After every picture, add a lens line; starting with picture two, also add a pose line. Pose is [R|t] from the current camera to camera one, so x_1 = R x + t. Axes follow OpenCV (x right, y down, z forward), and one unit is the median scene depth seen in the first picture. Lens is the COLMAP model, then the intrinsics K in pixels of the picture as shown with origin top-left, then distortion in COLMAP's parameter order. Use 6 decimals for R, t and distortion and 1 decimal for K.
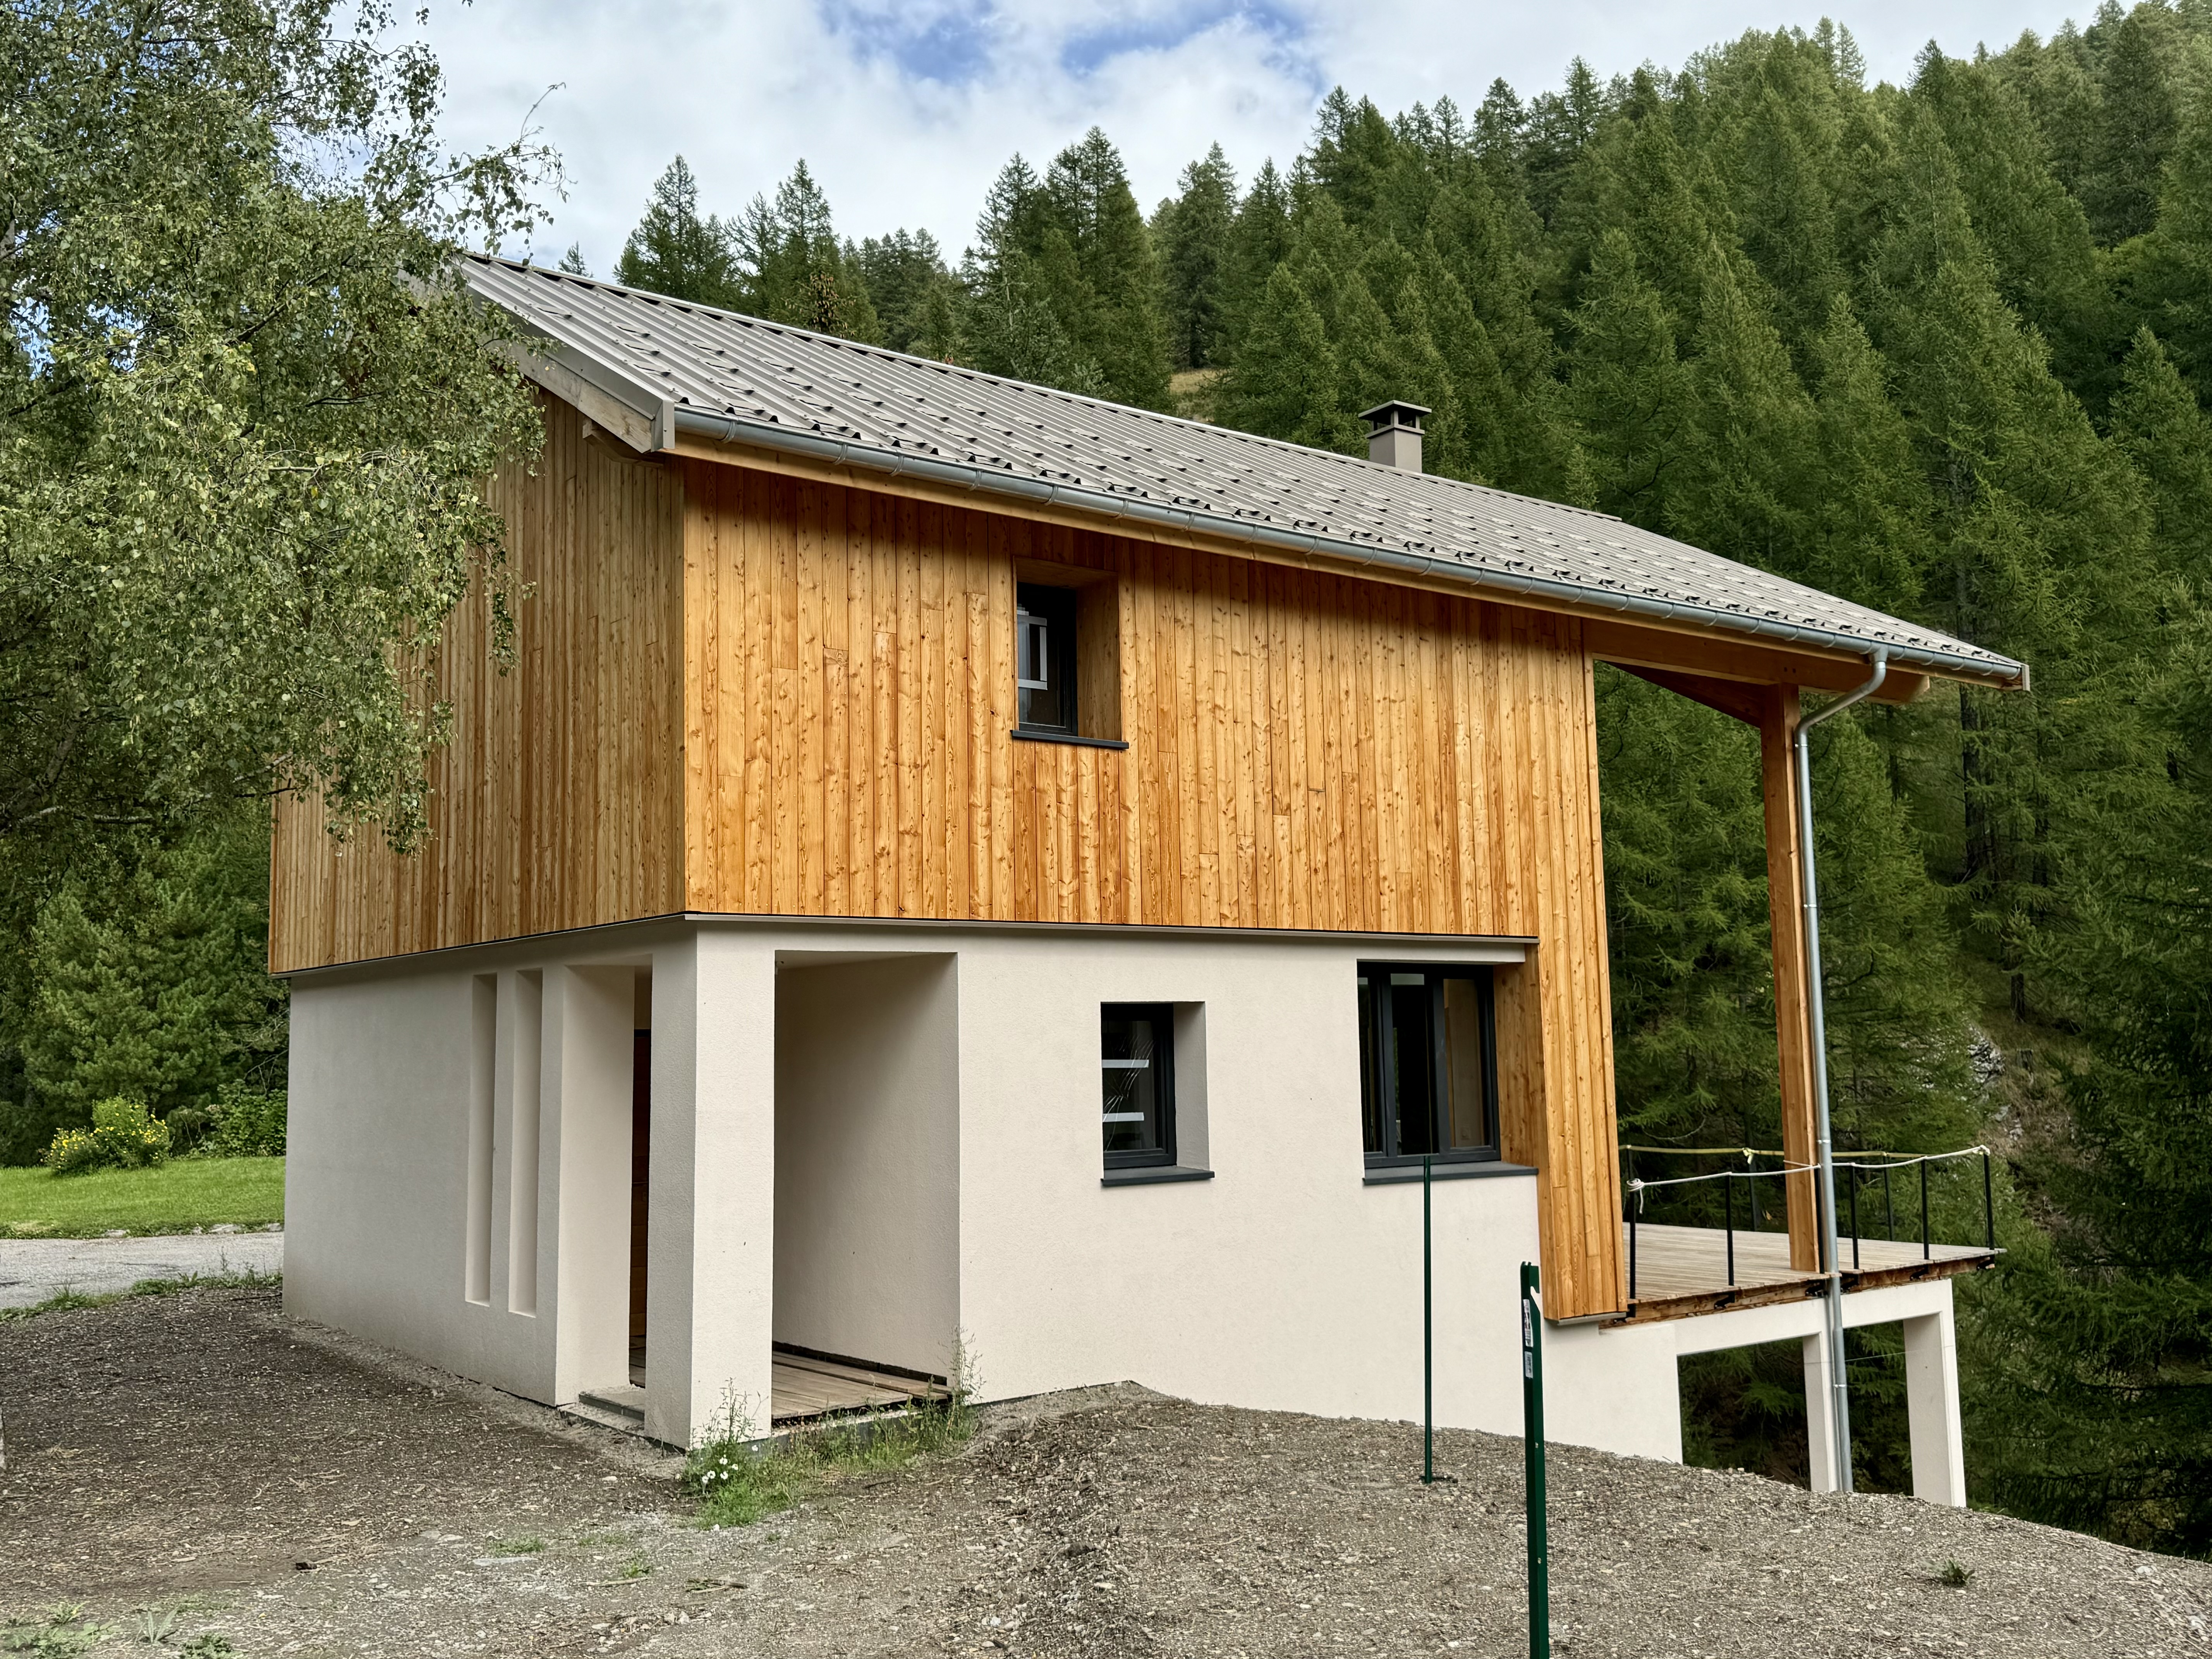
lens RADIAL K [[2016.8, 0, 1101.7], [0, 2016.8, 829.7], [0, 0, 1]] dist [0.086236, 0.000000]
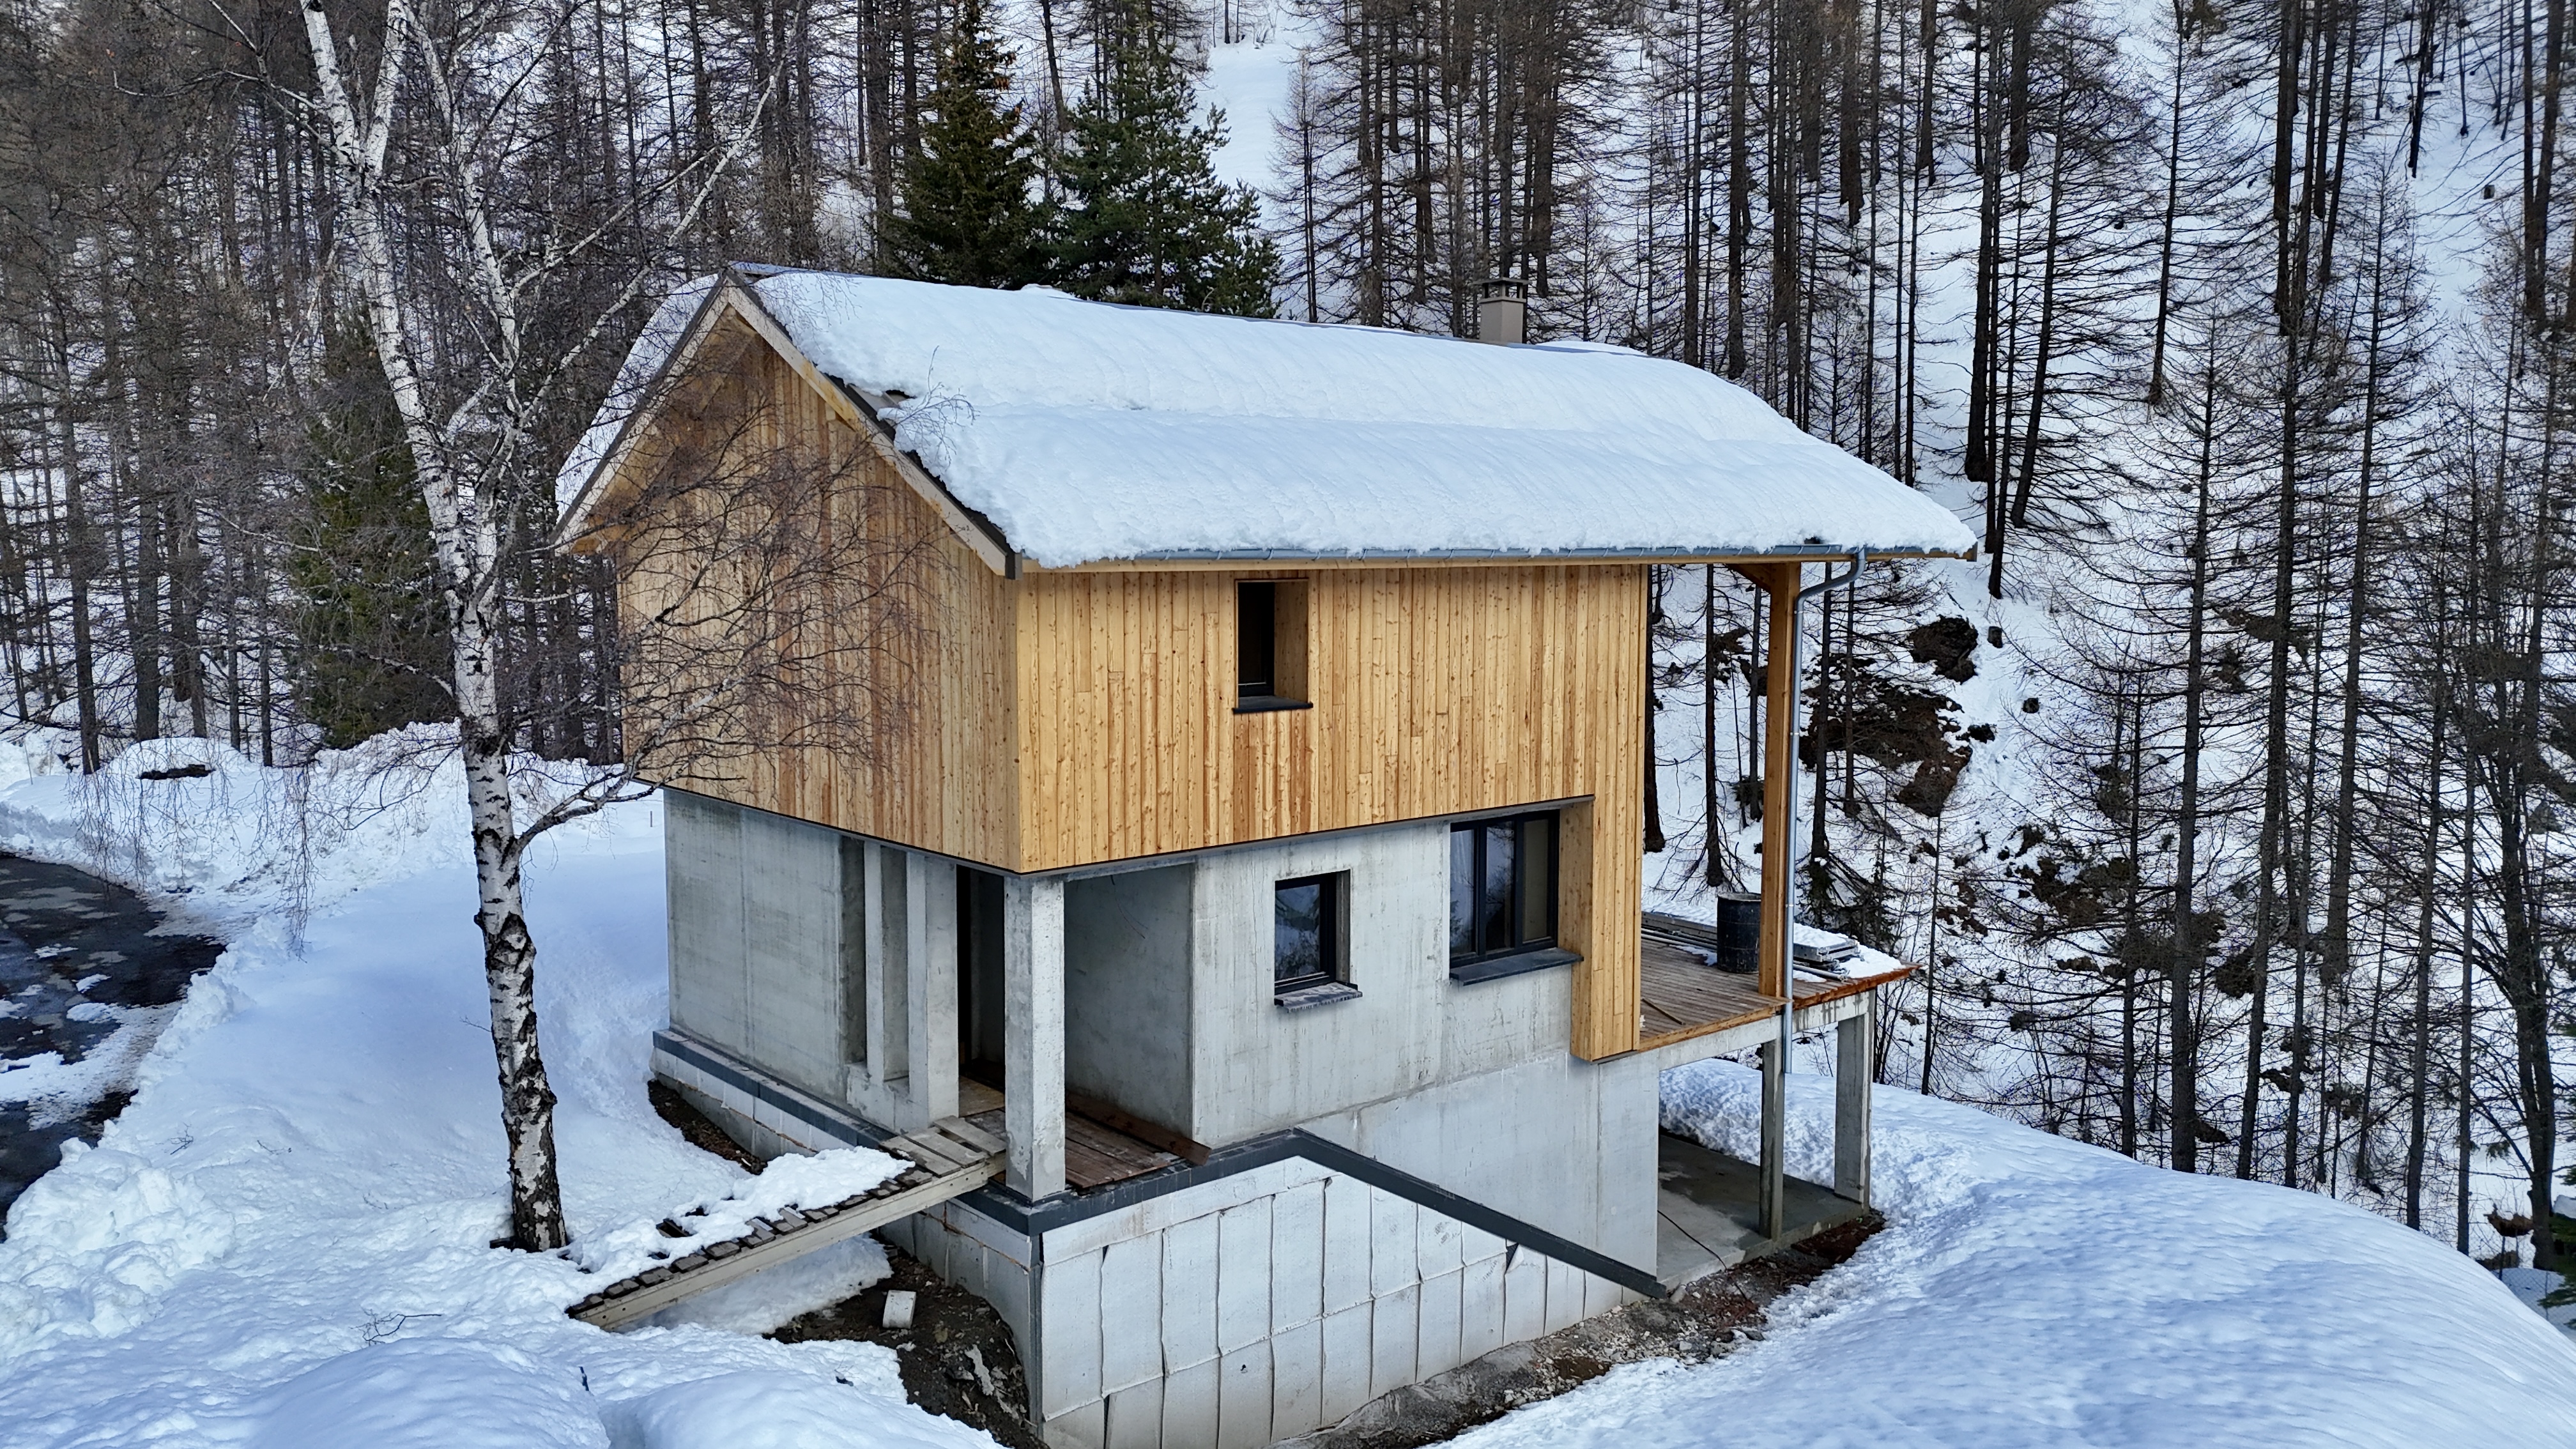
lens RADIAL K [[1869.5, 0, 1274.8], [0, 1869.5, 711.0], [0, 0, 1]] dist [0.060853, -0.053815]
pose [[0.998568, 0.016559, 0.050876, -0.075587], [-0.026604, 0.978687, 0.203627, -0.288084], [-0.046420, -0.204689, 0.977726, -0.251405]]
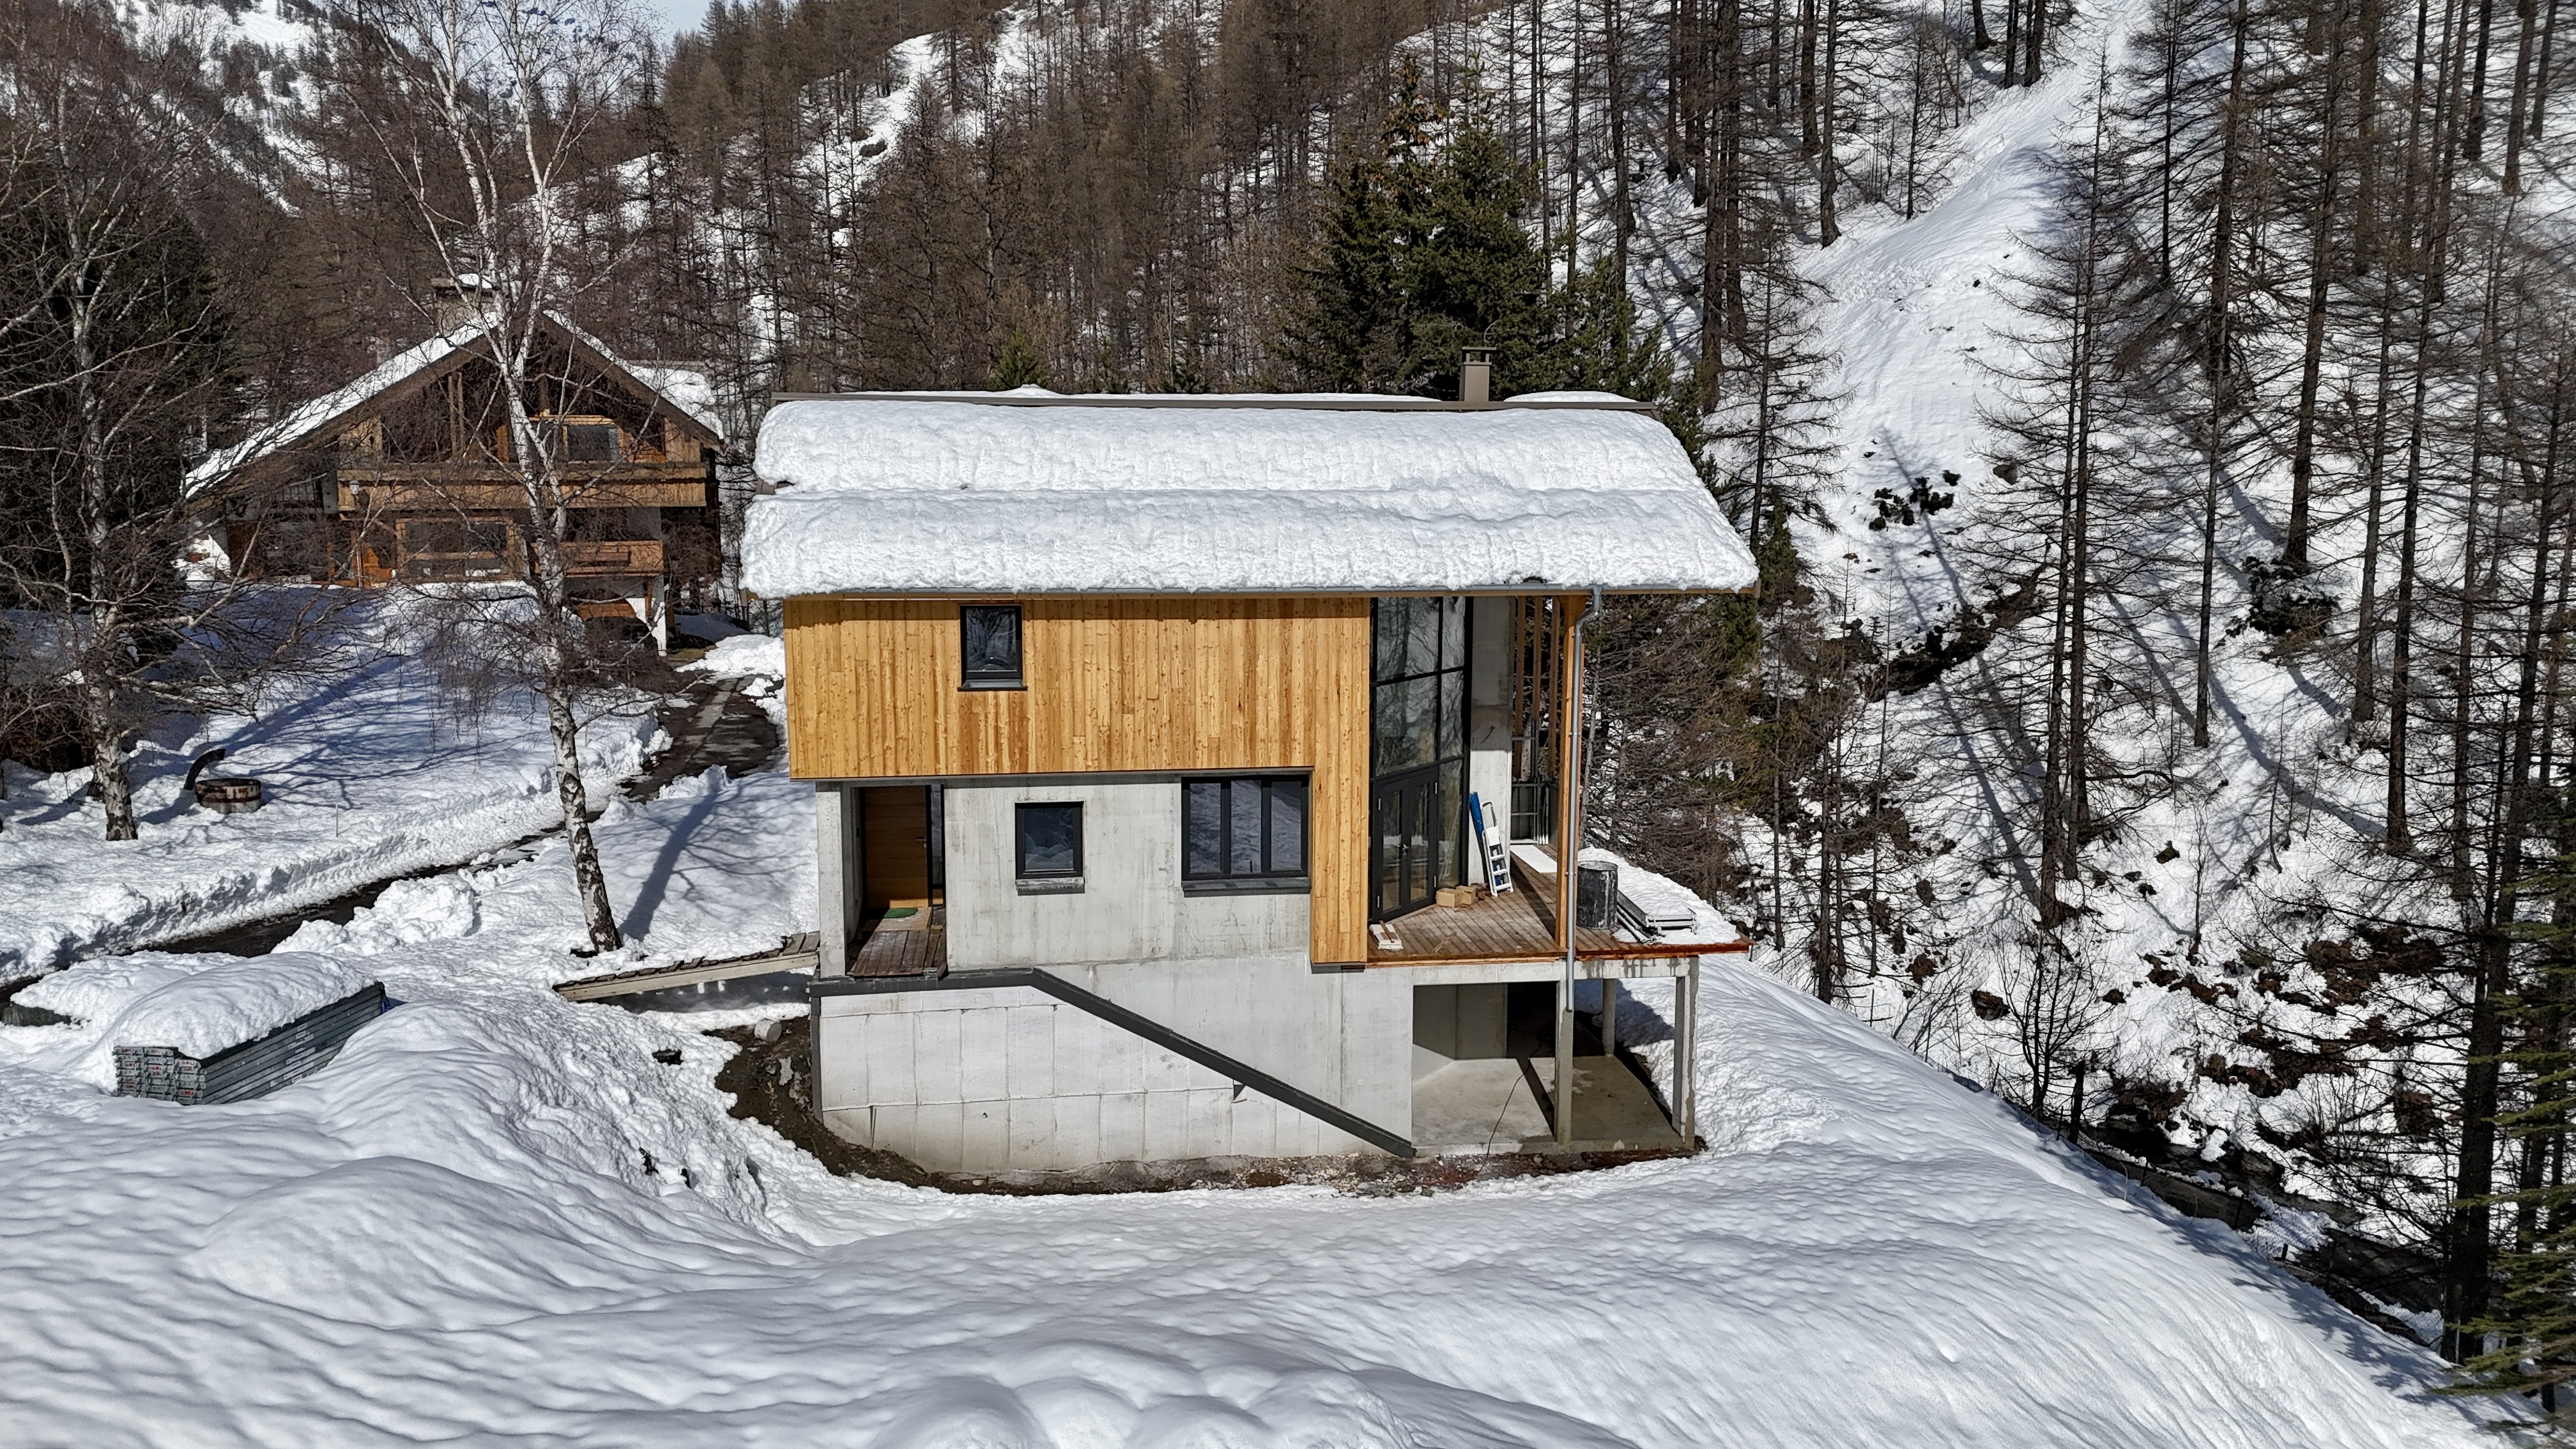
lens RADIAL K [[1869.5, 0, 1294.4], [0, 1869.5, 727.3], [0, 0, 1]] dist [0.060853, -0.053815]
pose [[0.876131, 0.098325, -0.471938, 1.122437], [0.032279, 0.964816, 0.260938, -0.477696], [0.480990, -0.243849, 0.842132, -0.482831]]
